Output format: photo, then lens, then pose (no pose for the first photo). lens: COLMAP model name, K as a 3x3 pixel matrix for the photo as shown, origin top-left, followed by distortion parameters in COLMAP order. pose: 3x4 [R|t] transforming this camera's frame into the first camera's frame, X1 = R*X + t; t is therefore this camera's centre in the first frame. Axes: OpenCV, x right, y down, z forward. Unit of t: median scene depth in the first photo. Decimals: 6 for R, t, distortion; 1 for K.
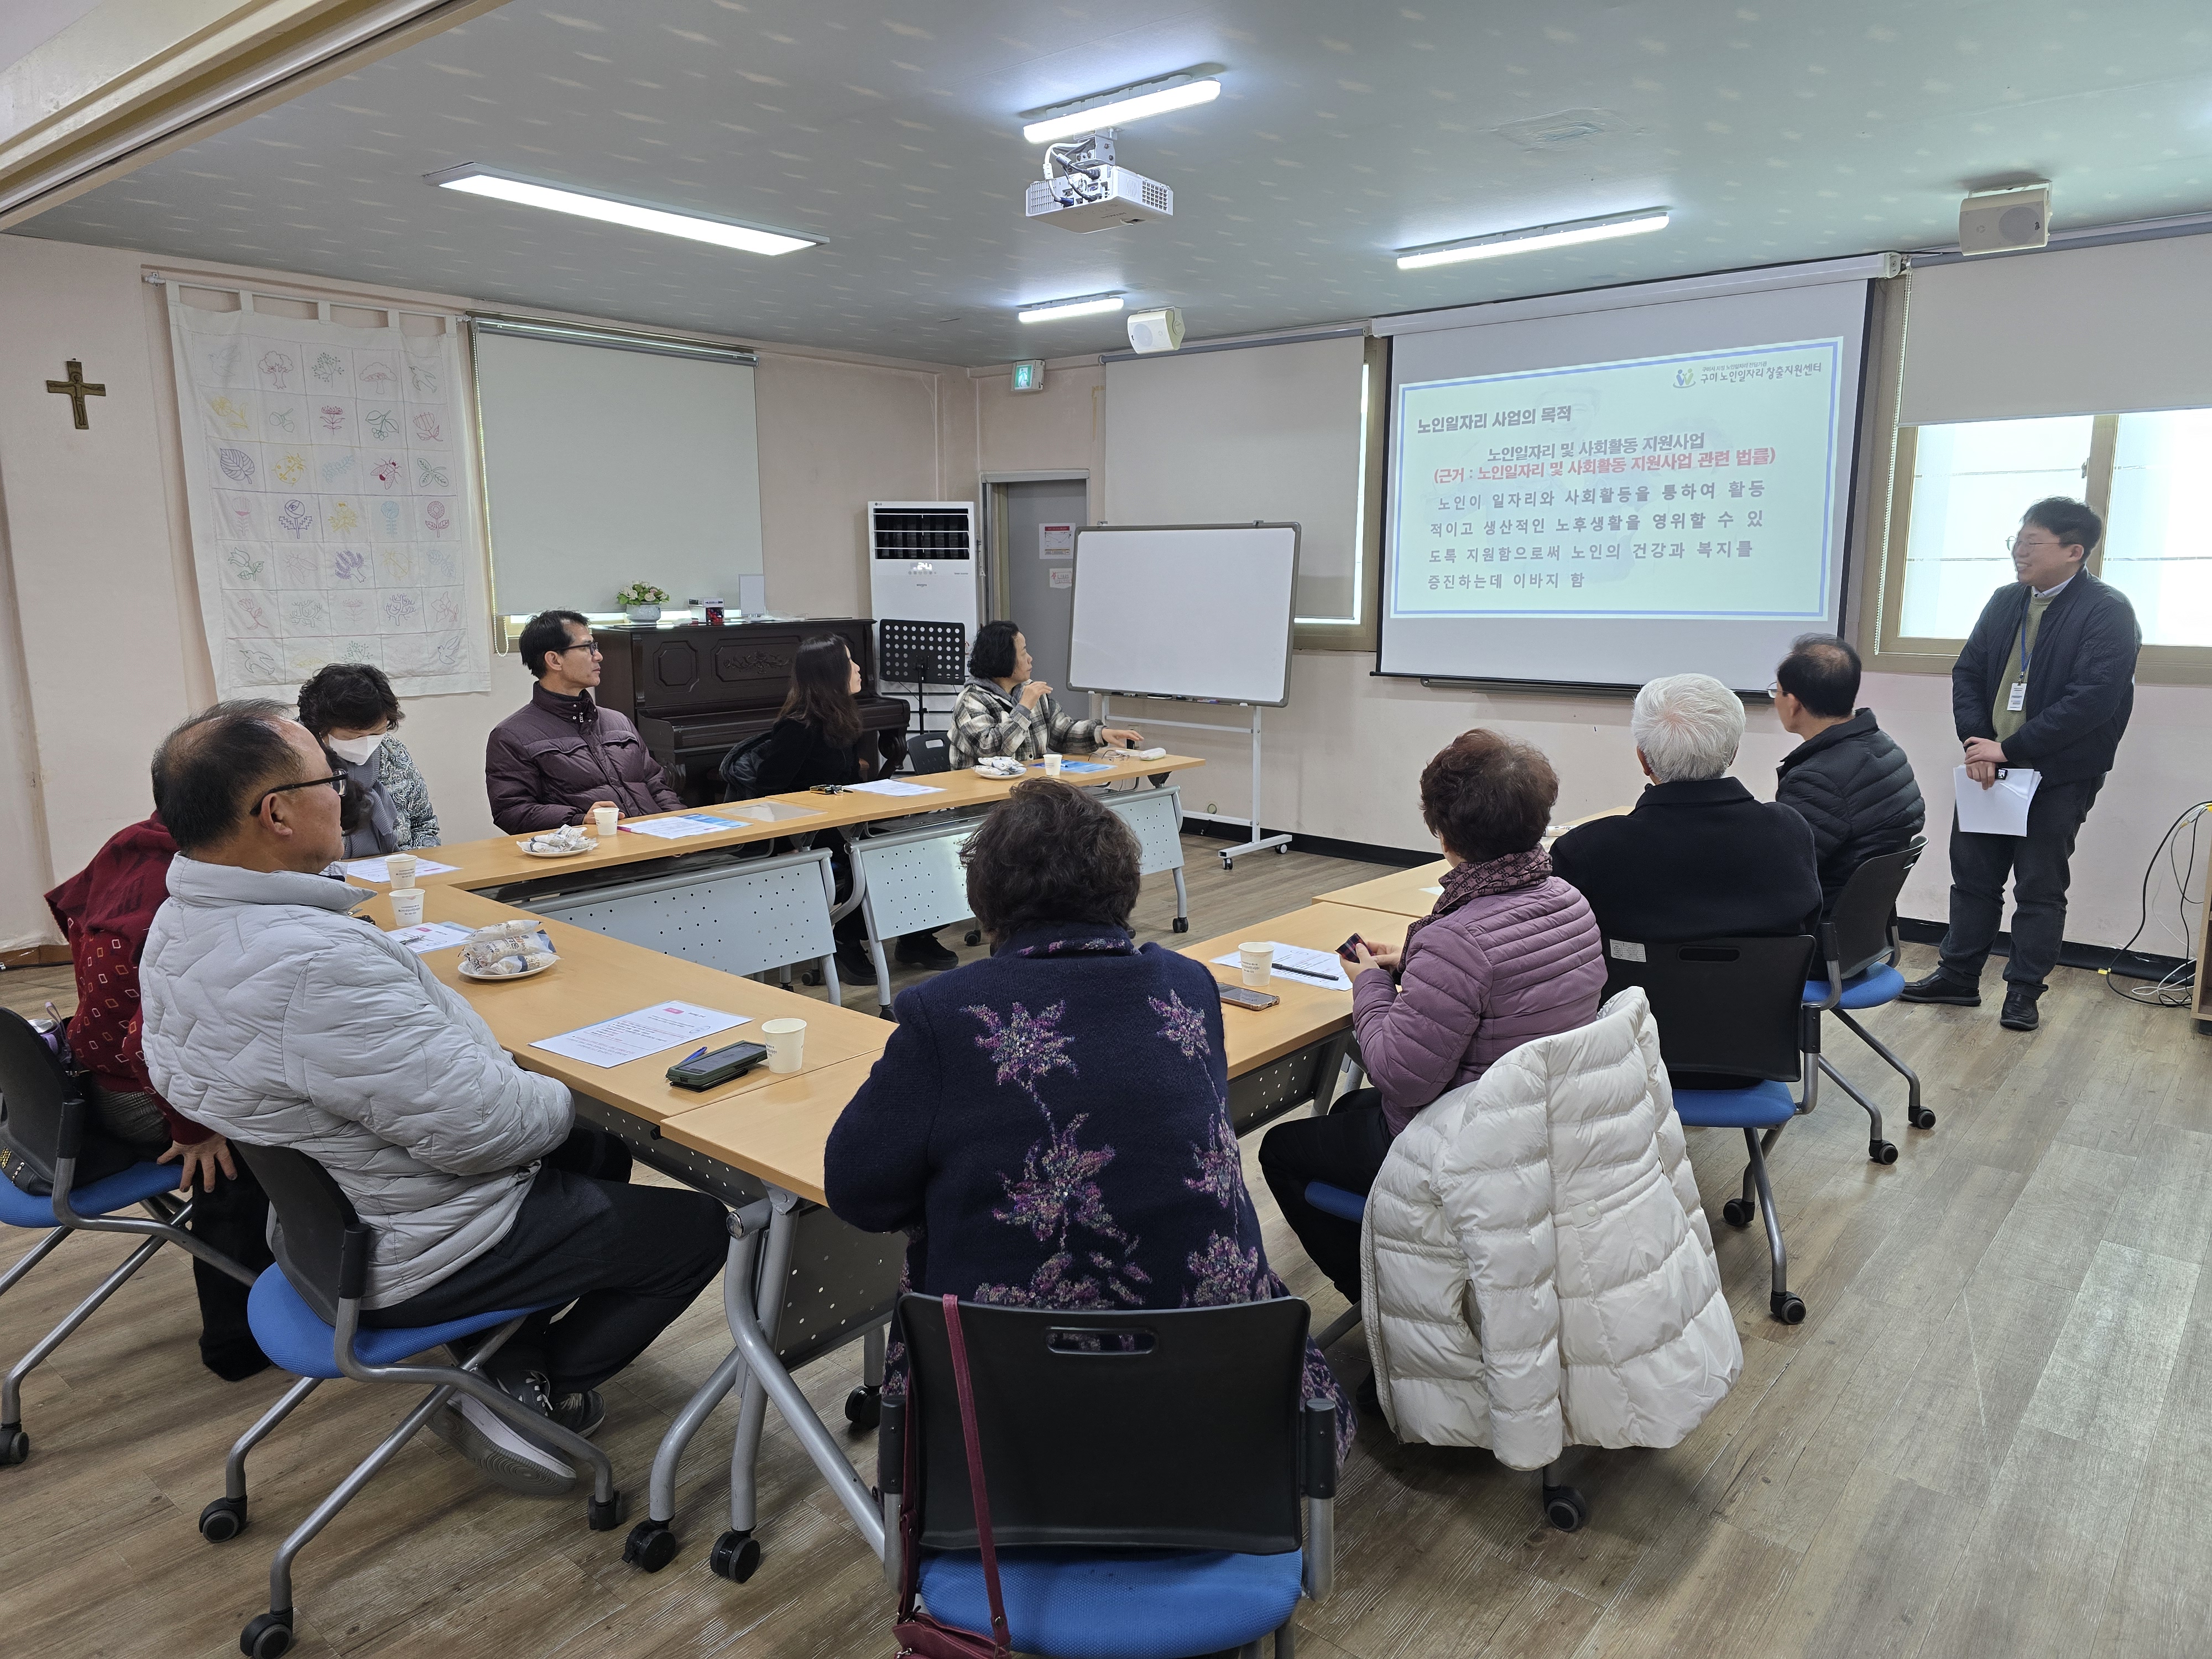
lens RADIAL K [[1476.9, 0, 1120.2], [0, 1476.9, 832.9], [0, 0, 1]] dist [0.036307, -0.033263]
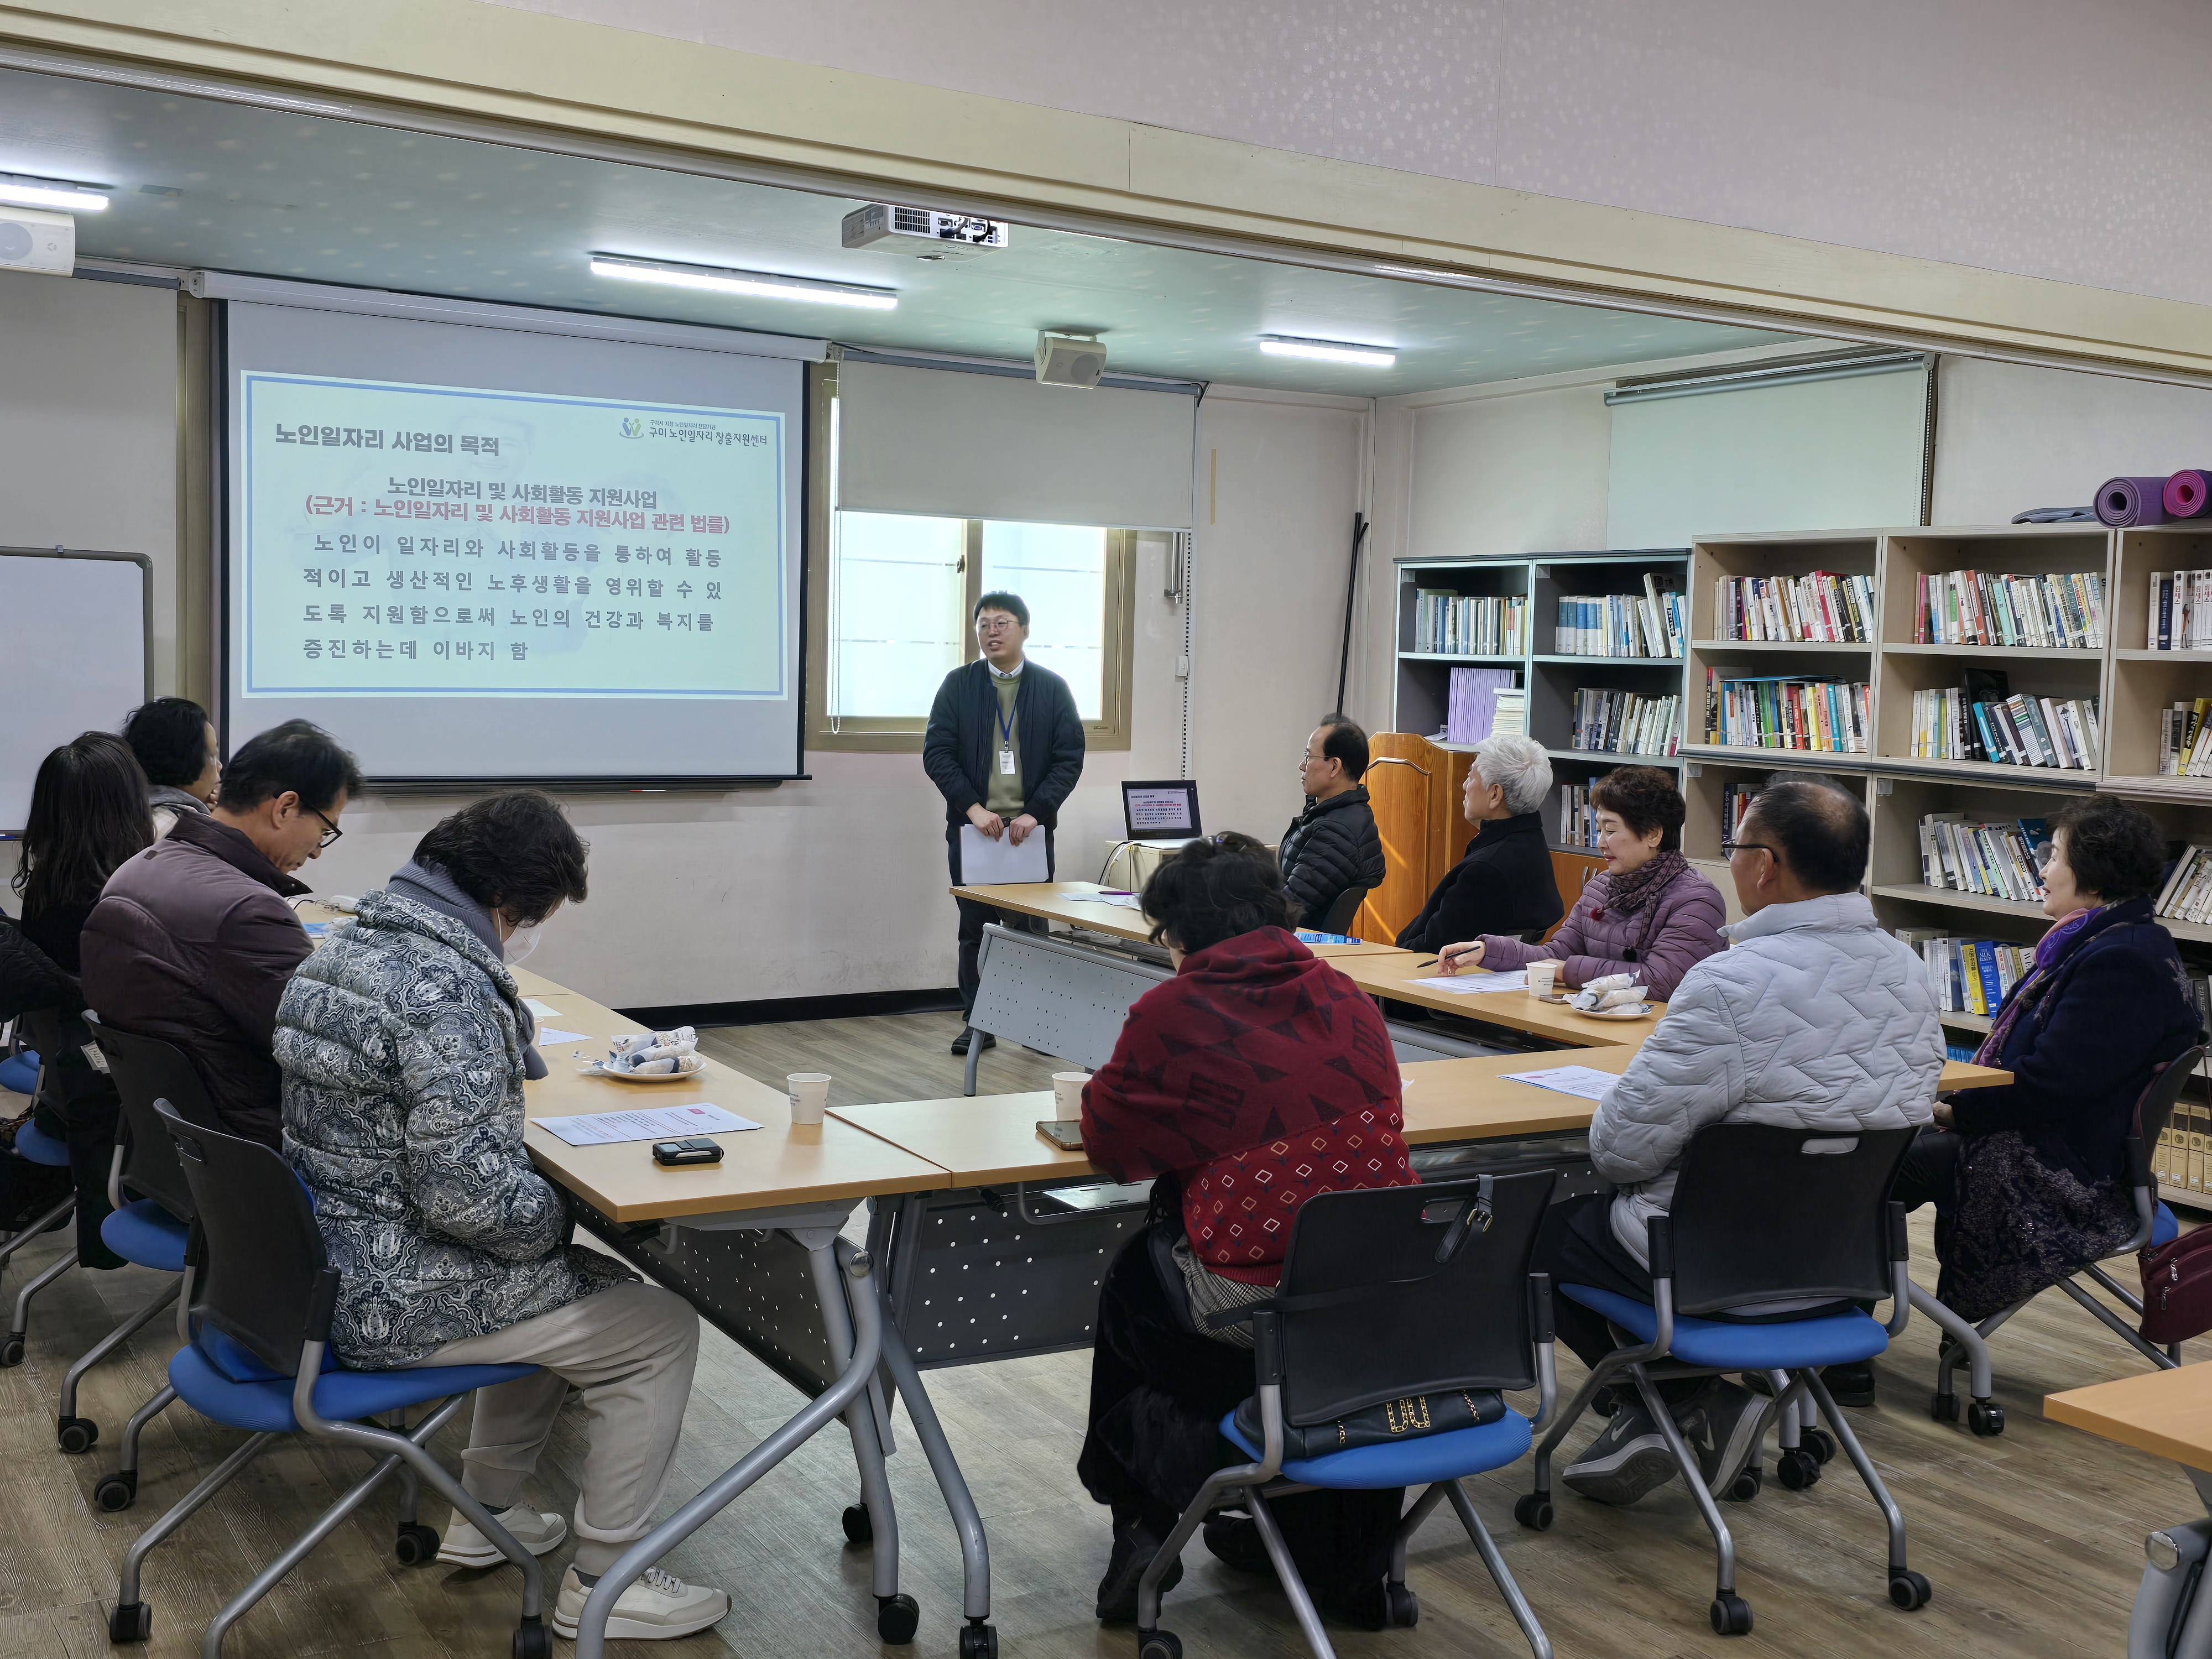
lens RADIAL K [[2198.4, 0, 1129.3], [0, 2198.4, 839.4], [0, 0, 1]] dist [0.016362, 0.000000]
pose [[0.313850, -0.068012, 0.947034, -0.761835], [0.136189, 0.990342, 0.025989, -0.056262], [-0.939655, 0.120819, 0.320081, 0.324839]]
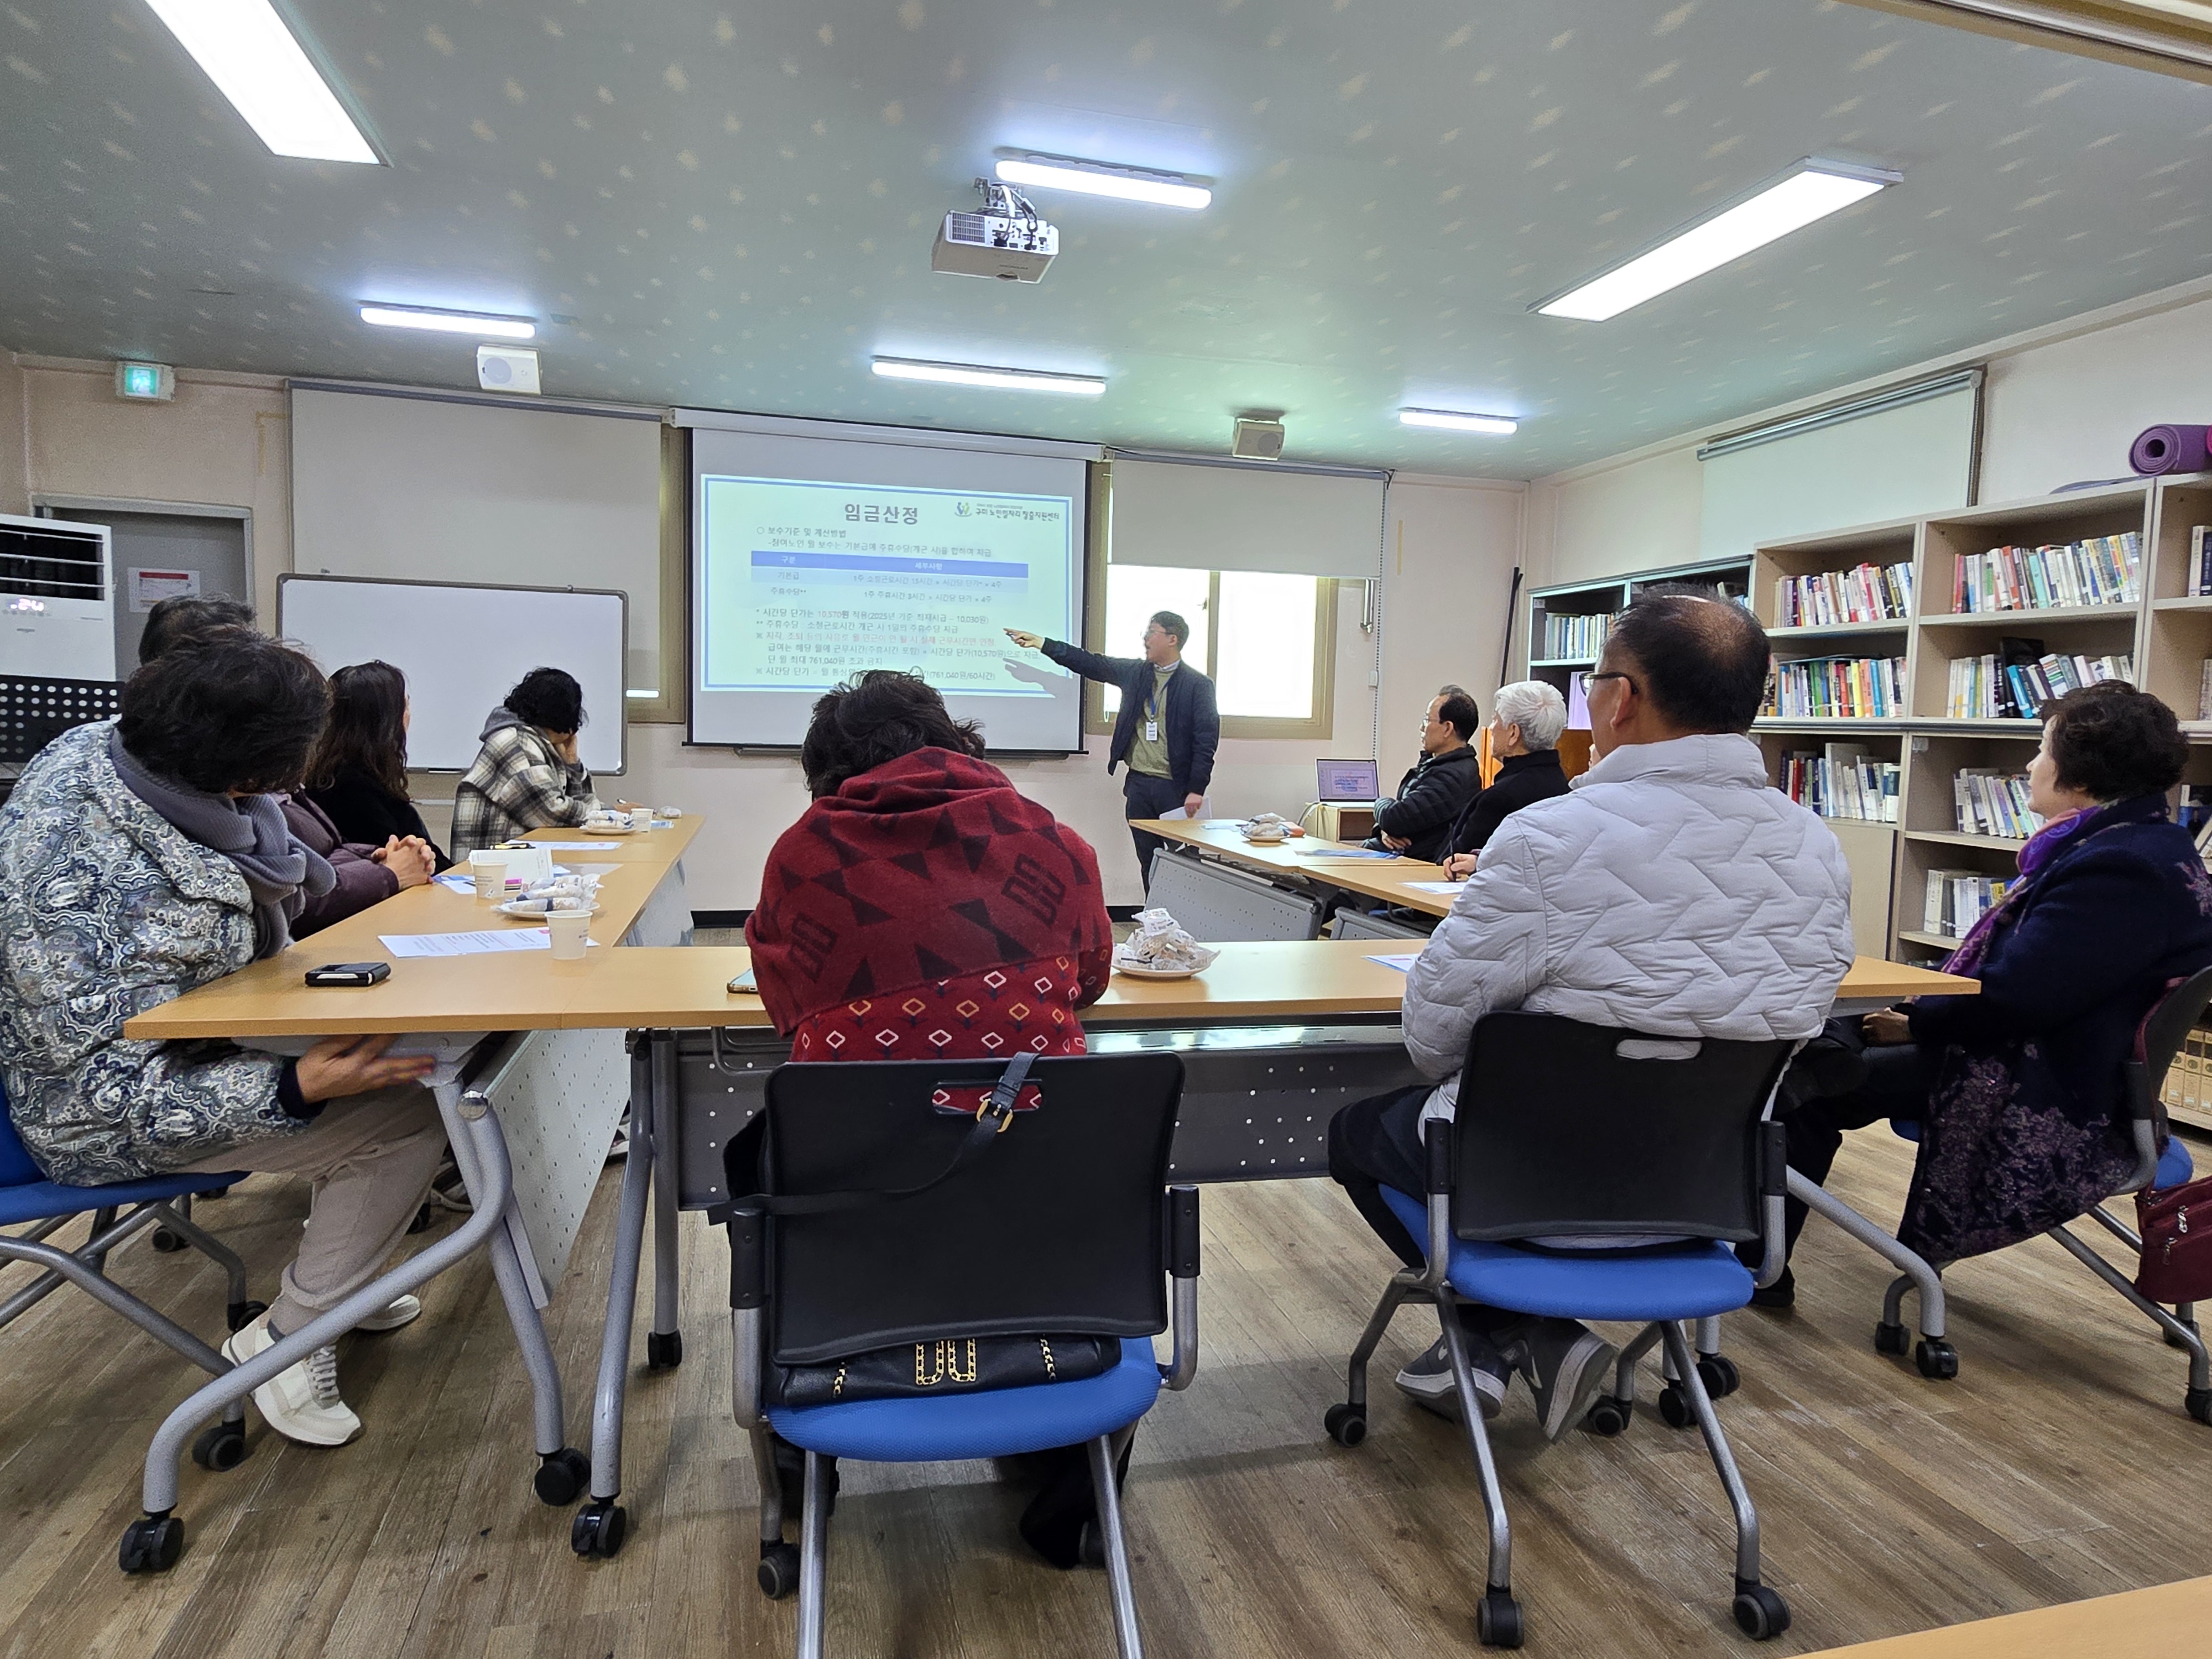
lens RADIAL K [[1276.6, 0, 1115.8], [0, 1276.6, 846.9], [0, 0, 1]] dist [-0.011194, 0.000717]
pose [[0.565683, -0.062485, 0.822252, -0.458848], [0.118159, 0.992978, -0.005831, 0.006677], [-0.816114, 0.100455, 0.569093, 0.286599]]
